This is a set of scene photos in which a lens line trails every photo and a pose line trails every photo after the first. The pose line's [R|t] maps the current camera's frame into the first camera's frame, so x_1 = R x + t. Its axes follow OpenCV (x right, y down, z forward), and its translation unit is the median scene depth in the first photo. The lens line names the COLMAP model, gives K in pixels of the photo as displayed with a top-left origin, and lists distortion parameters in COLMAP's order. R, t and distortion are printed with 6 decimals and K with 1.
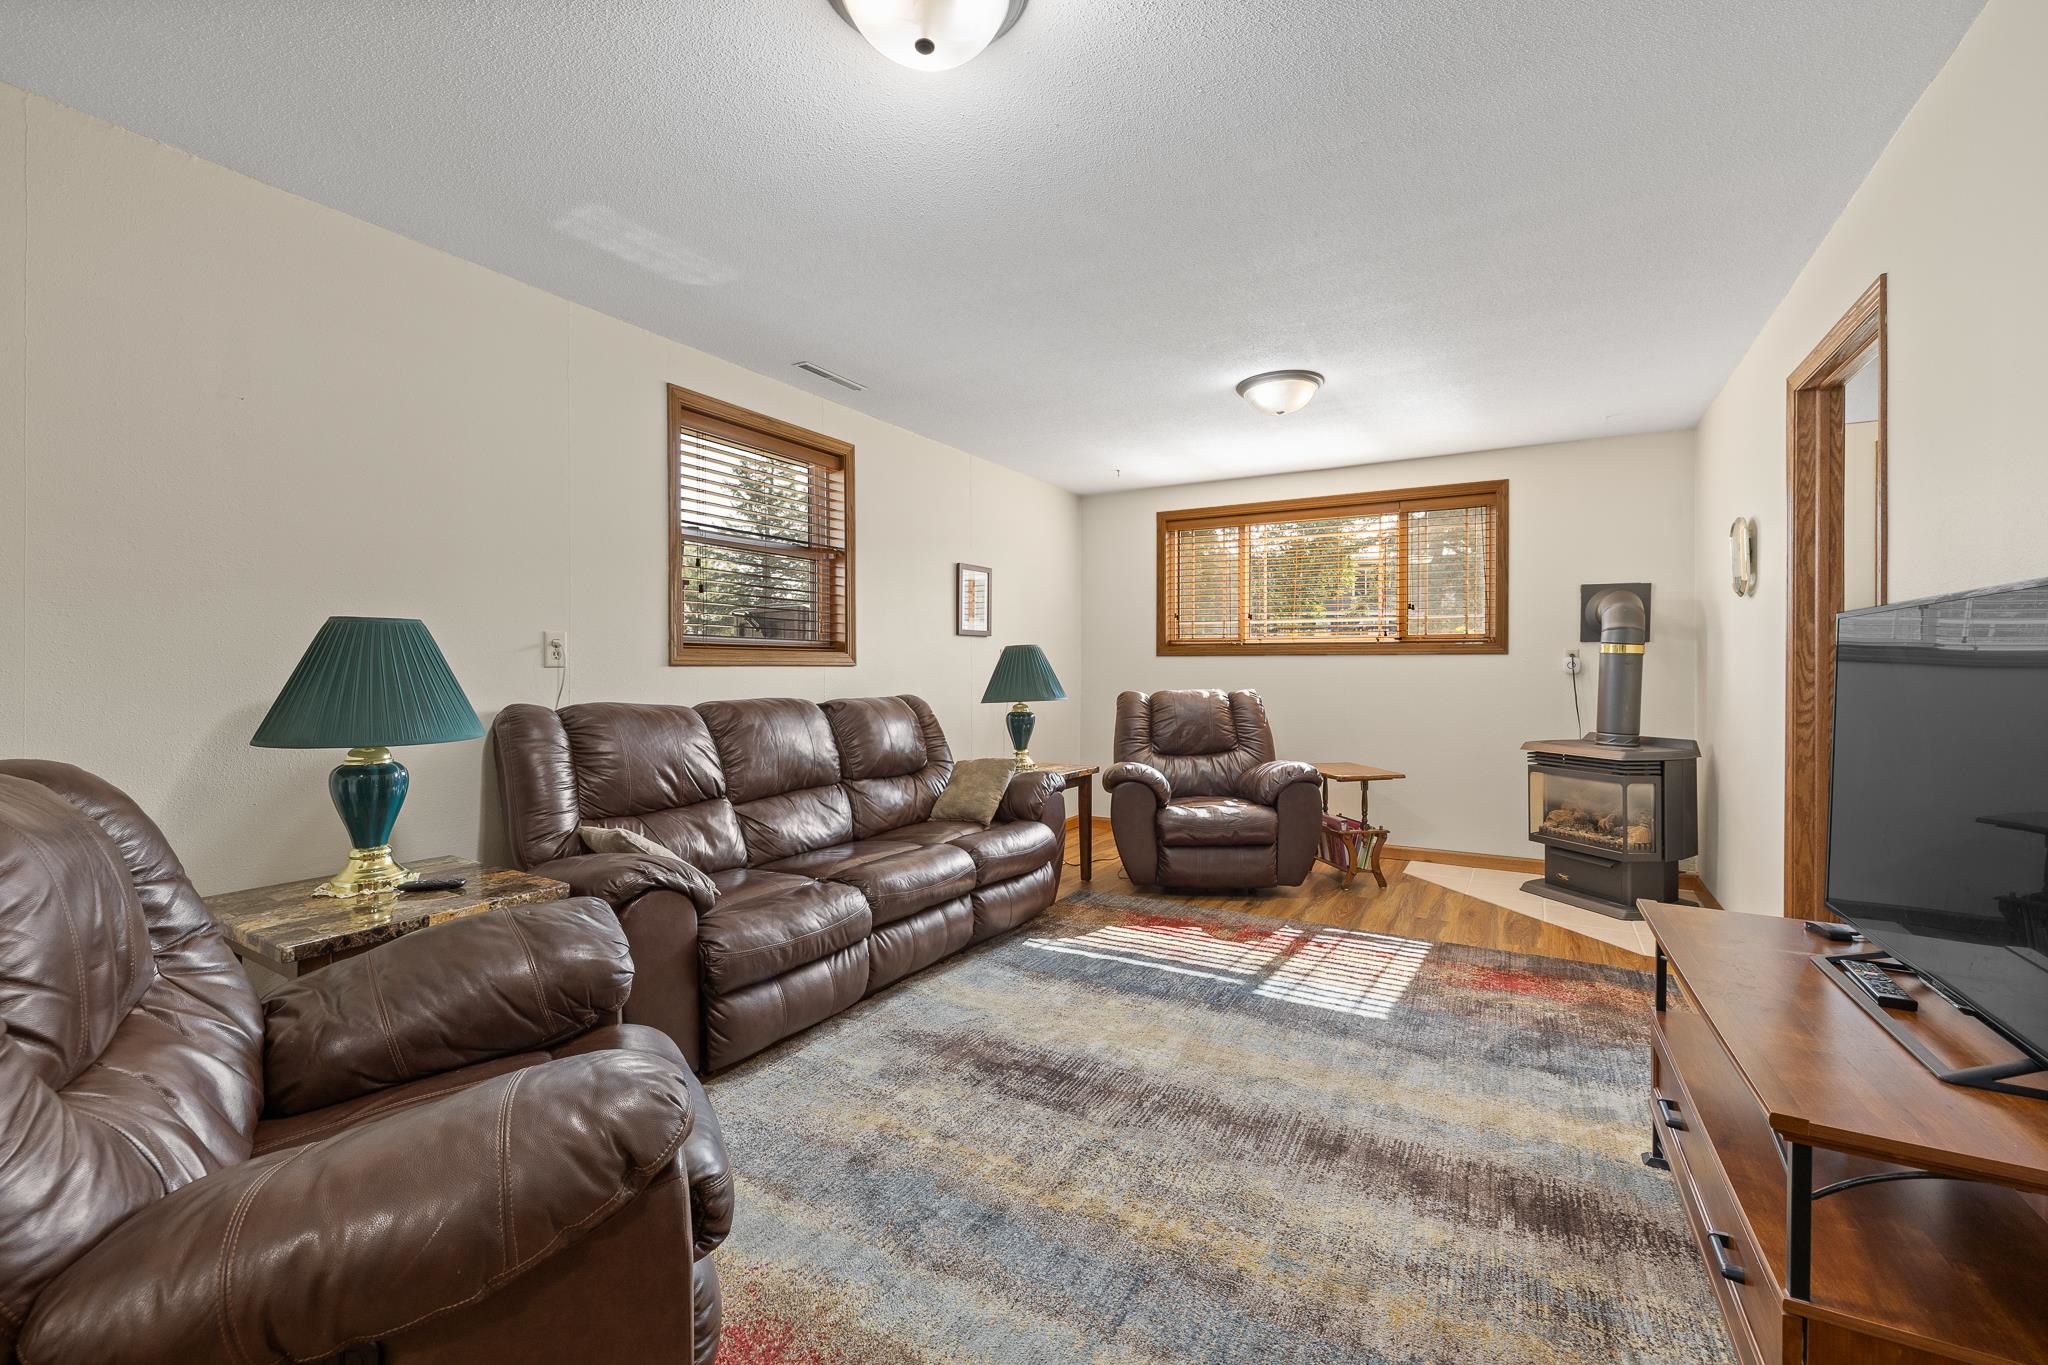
lens RADIAL K [[852.4, 0, 1019.2], [0, 852.4, 679.6], [0, 0, 1]] dist [-0.003471, -0.000316]
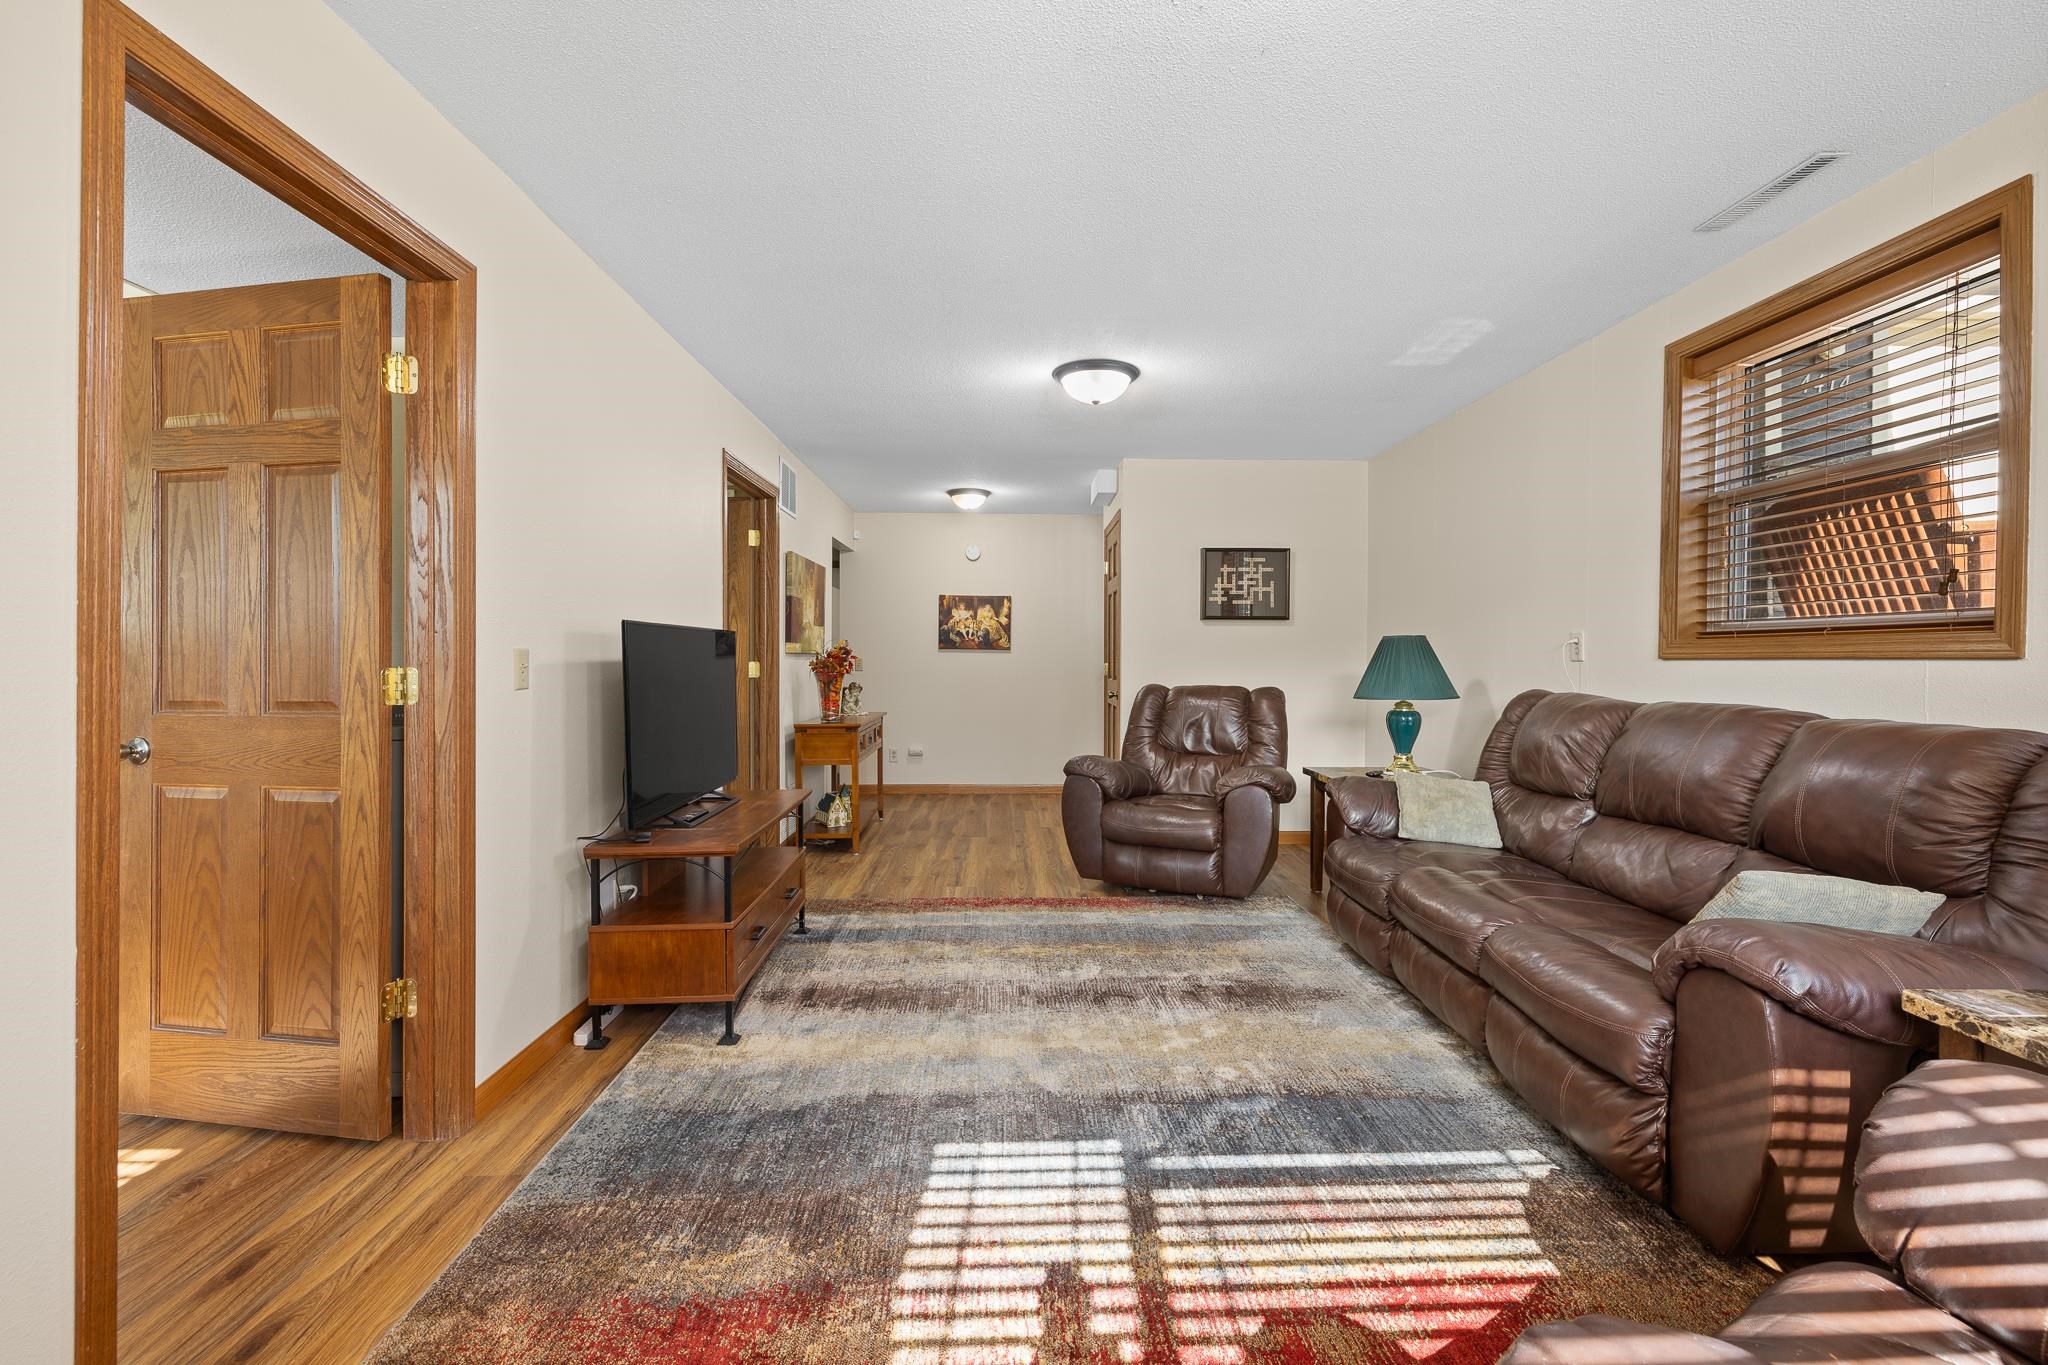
lens RADIAL K [[852.4, 0, 1024.8], [0, 852.4, 665.7], [0, 0, 1]] dist [-0.003471, -0.000316]
pose [[-0.848492, 0.000719, -0.529208, 0.599971], [-0.012283, 0.999703, 0.021053, -0.017876], [0.529066, 0.024363, -0.848231, 1.318958]]
